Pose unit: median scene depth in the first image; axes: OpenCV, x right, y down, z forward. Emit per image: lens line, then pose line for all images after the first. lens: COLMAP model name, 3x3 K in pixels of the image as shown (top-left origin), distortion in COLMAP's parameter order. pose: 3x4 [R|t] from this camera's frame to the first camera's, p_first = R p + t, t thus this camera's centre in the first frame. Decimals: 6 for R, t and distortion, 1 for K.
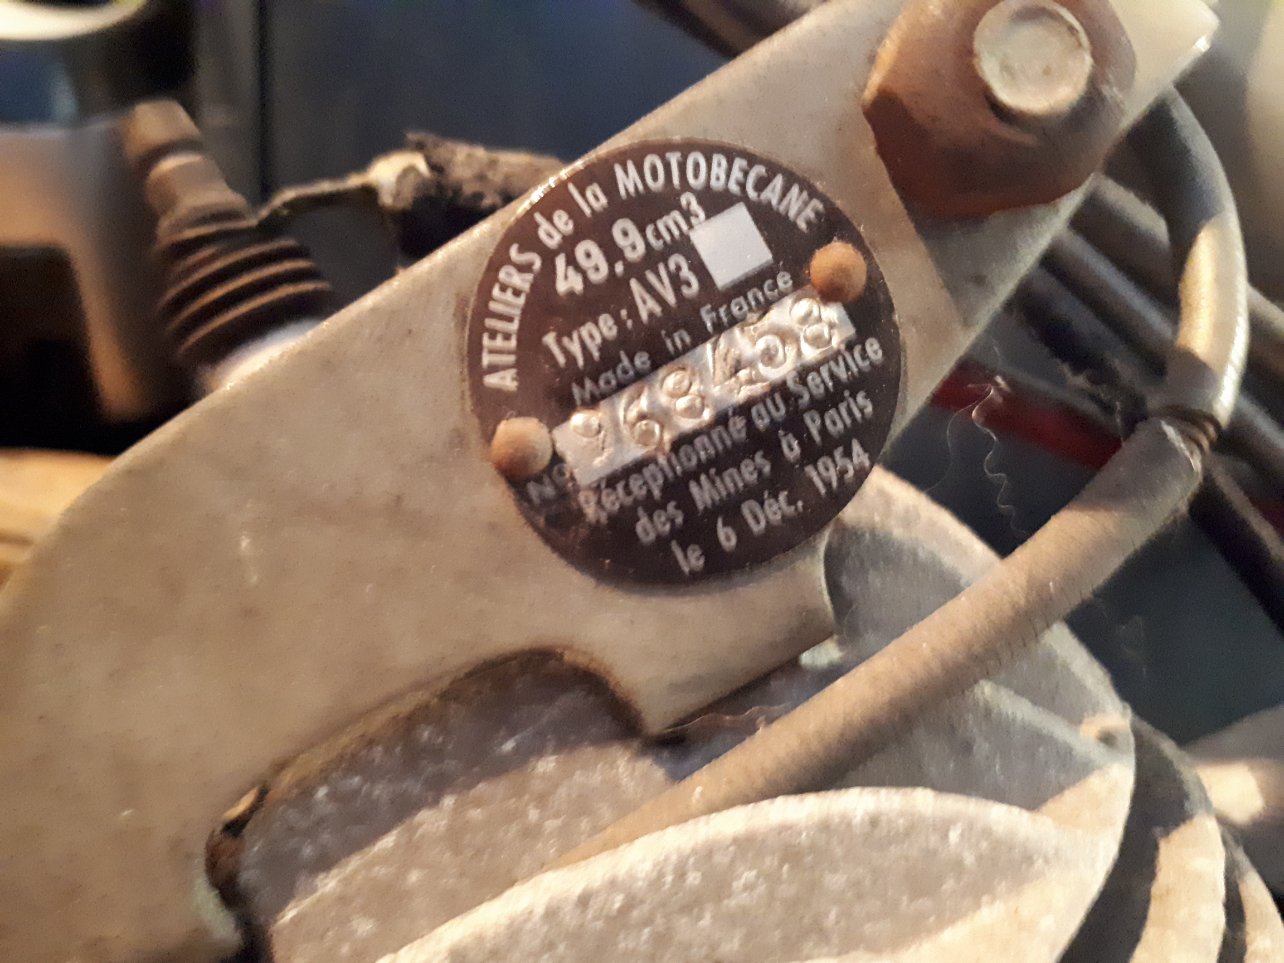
lens RADIAL K [[1009.7, 0, 642.7], [0, 1009.7, 483.8], [0, 0, 1]] dist [-0.002857, -0.001797]
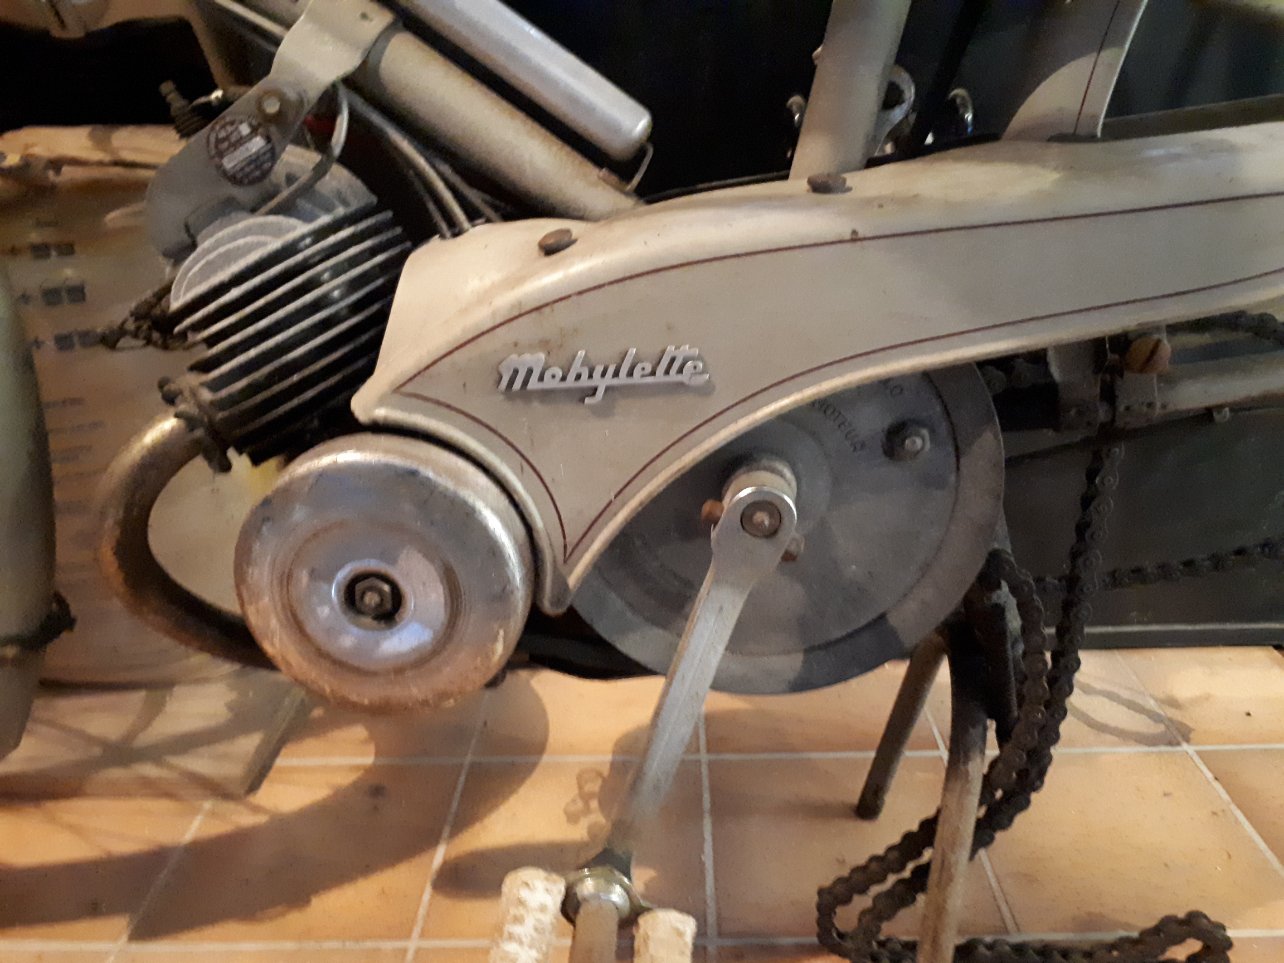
lens RADIAL K [[1009.7, 0, 641.2], [0, 1009.7, 481.7], [0, 0, 1]] dist [-0.002857, -0.001797]
pose [[0.983485, 0.043614, -0.175658, 3.742791], [0.018622, 0.940999, 0.337897, -0.247205], [0.180031, -0.335588, 0.924646, -5.142212]]
